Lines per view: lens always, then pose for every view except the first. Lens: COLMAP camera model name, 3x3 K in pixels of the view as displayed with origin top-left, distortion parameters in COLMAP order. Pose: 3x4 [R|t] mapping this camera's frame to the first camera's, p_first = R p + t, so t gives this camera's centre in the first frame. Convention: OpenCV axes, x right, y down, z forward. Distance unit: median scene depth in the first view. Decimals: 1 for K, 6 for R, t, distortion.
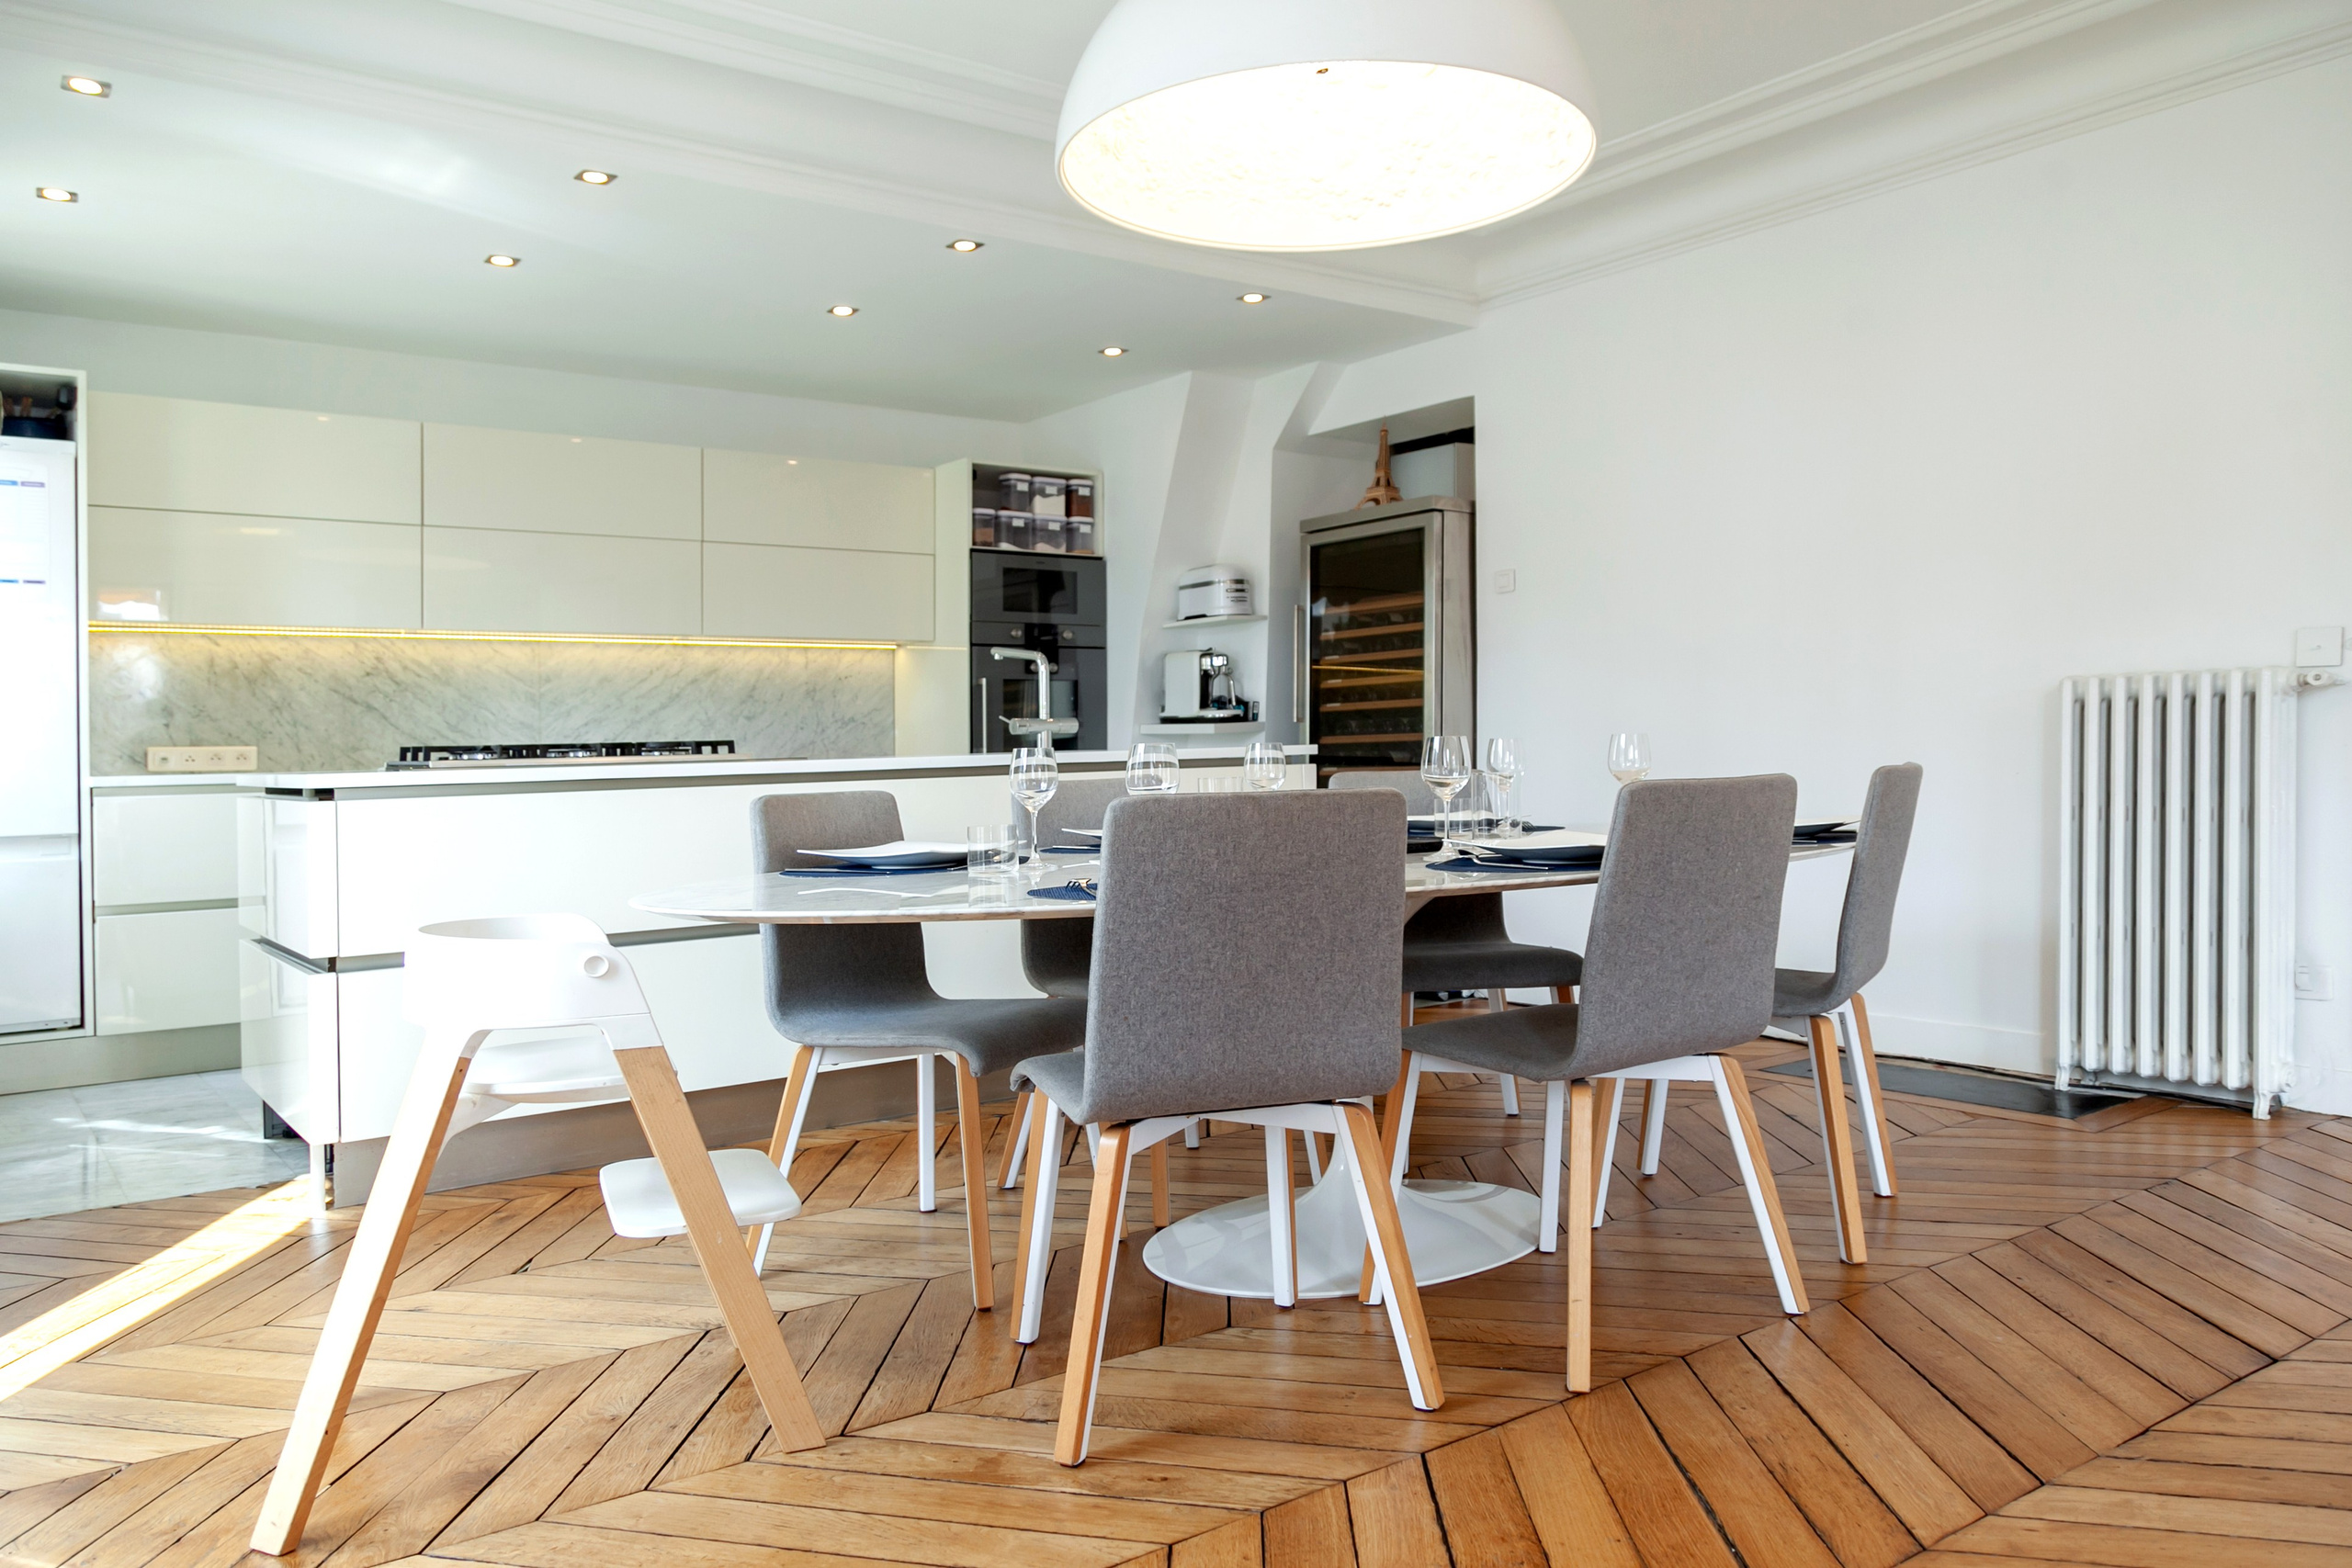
lens RADIAL K [[1659.7, 0, 1142.6], [0, 1659.7, 772.1], [0, 0, 1]] dist [0.000556, 0.001645]
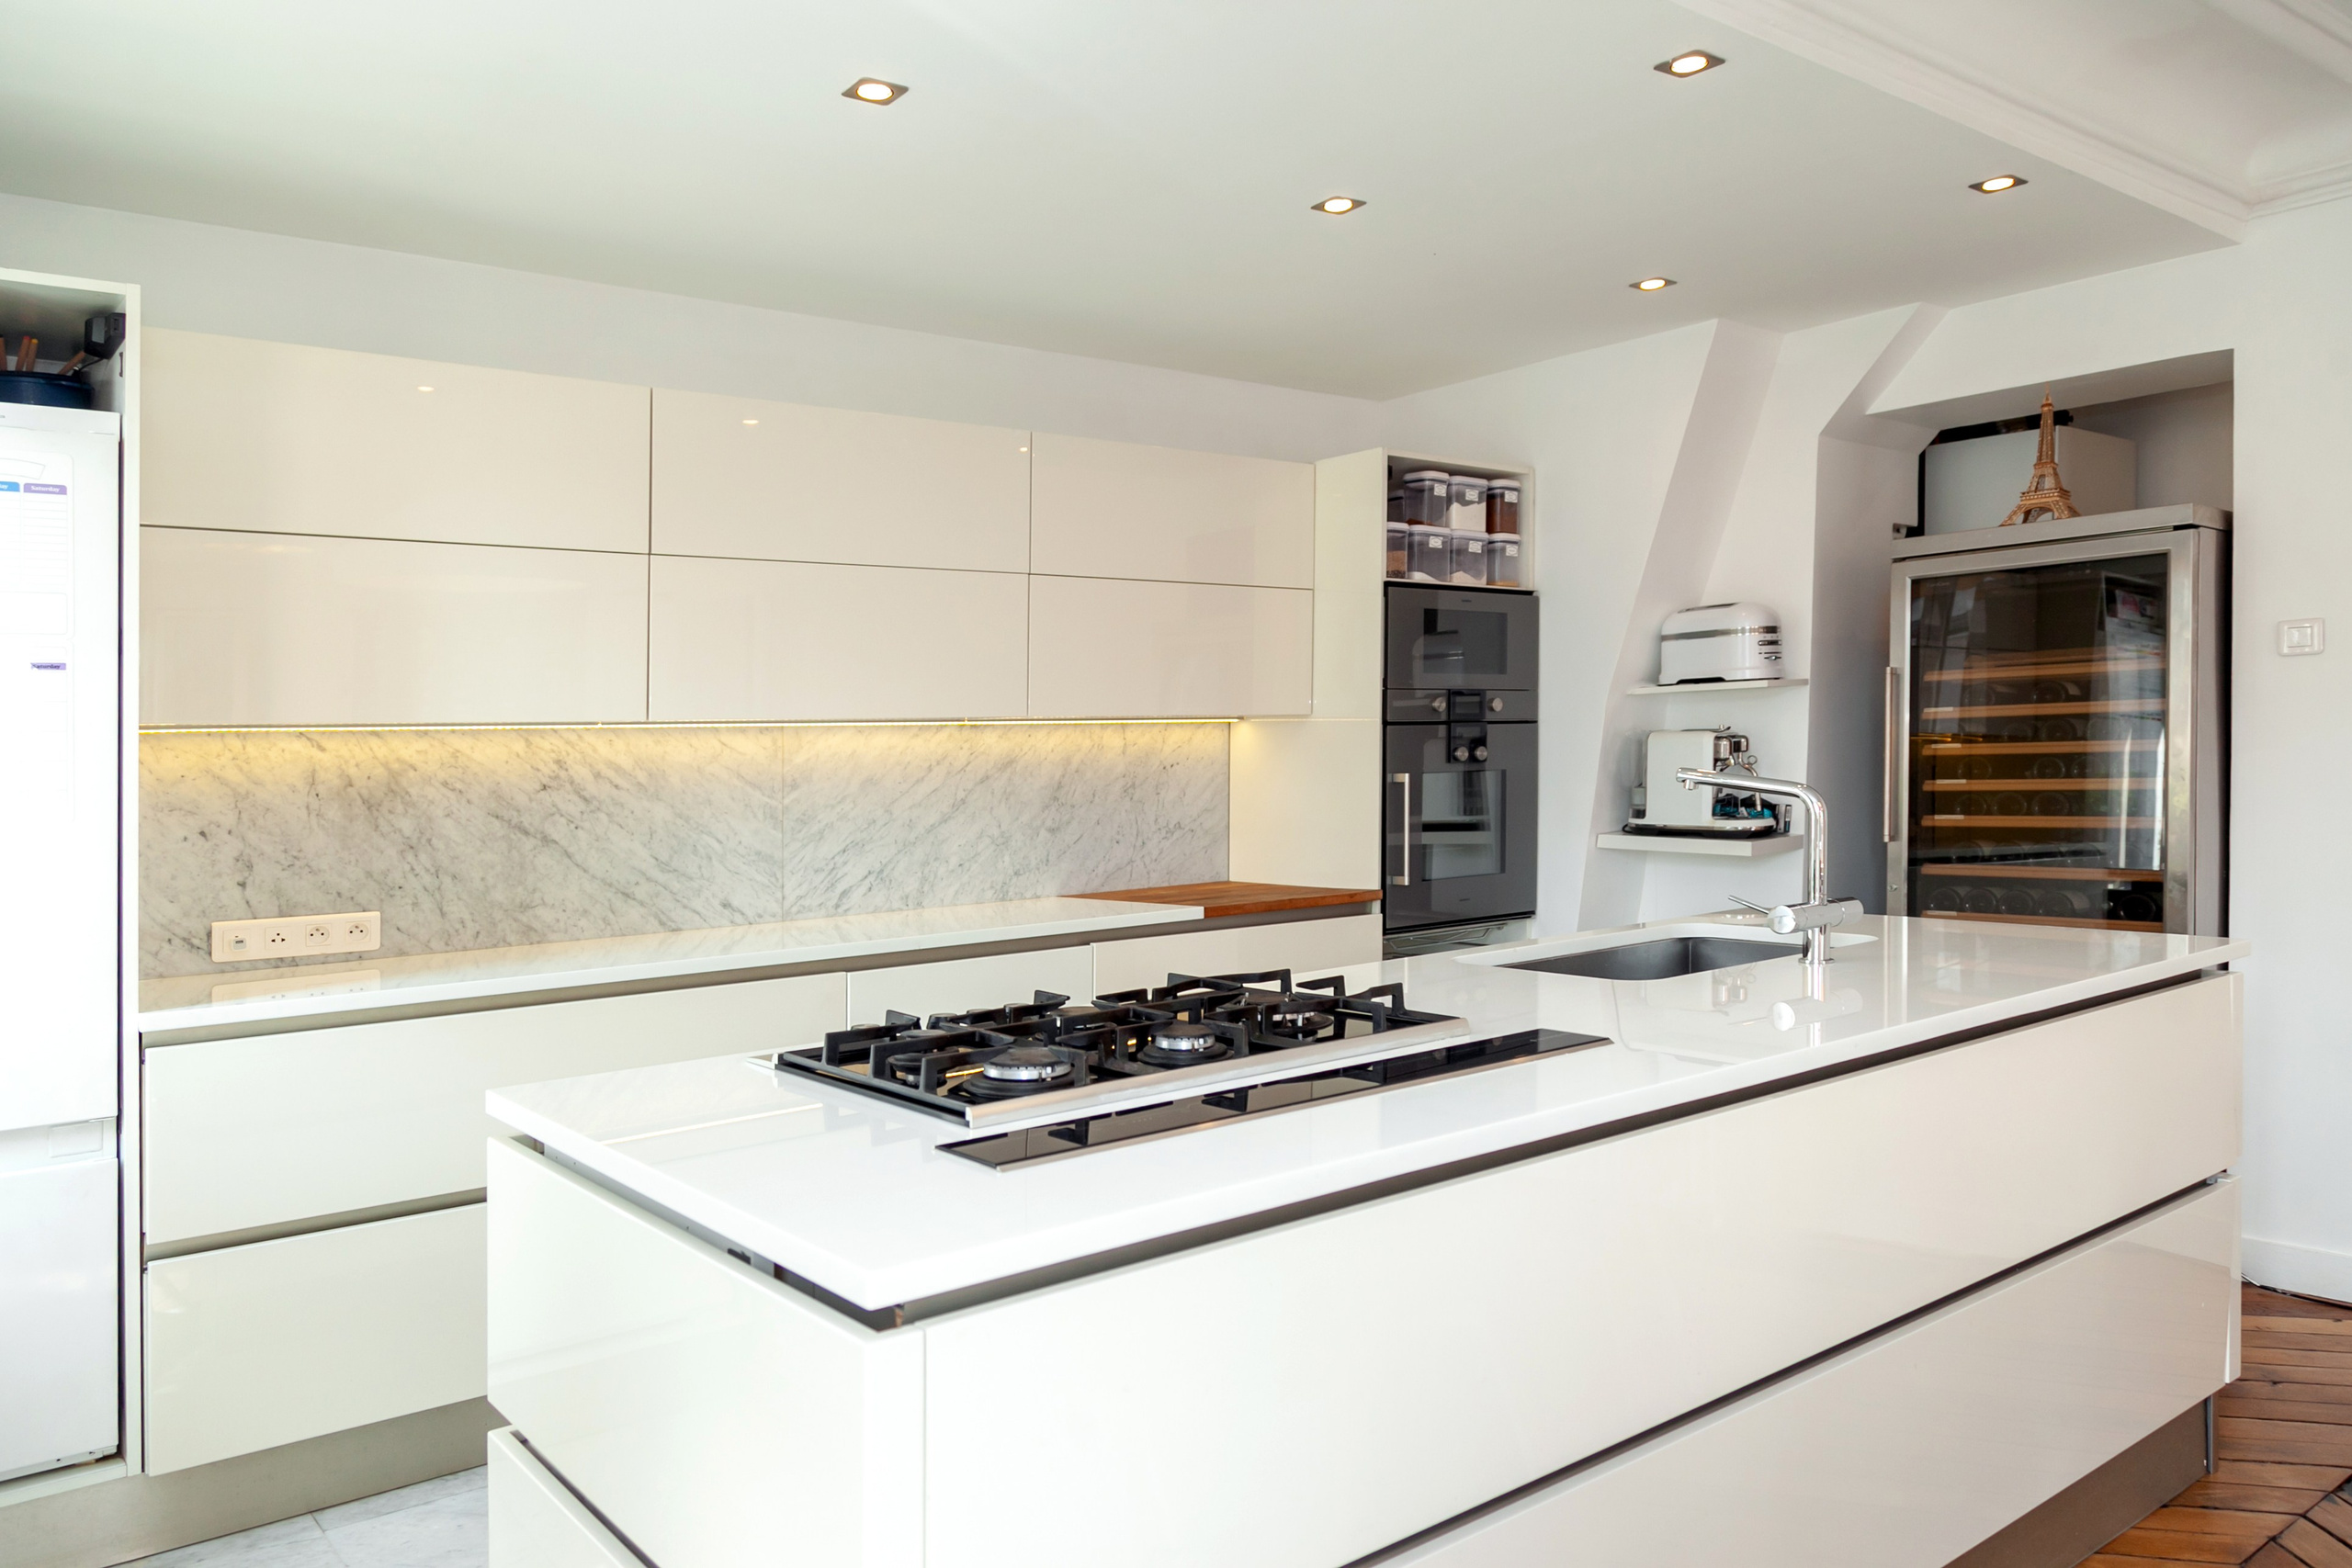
lens RADIAL K [[1844.3, 0, 1176.0], [0, 1844.3, 784.0], [0, 0, 1]] dist [0.001604, 0.001395]
pose [[0.999964, 0.001804, -0.008285, -0.189492], [-0.001890, 0.999945, -0.010305, -0.045991], [0.008266, 0.010320, 0.999913, 0.258147]]
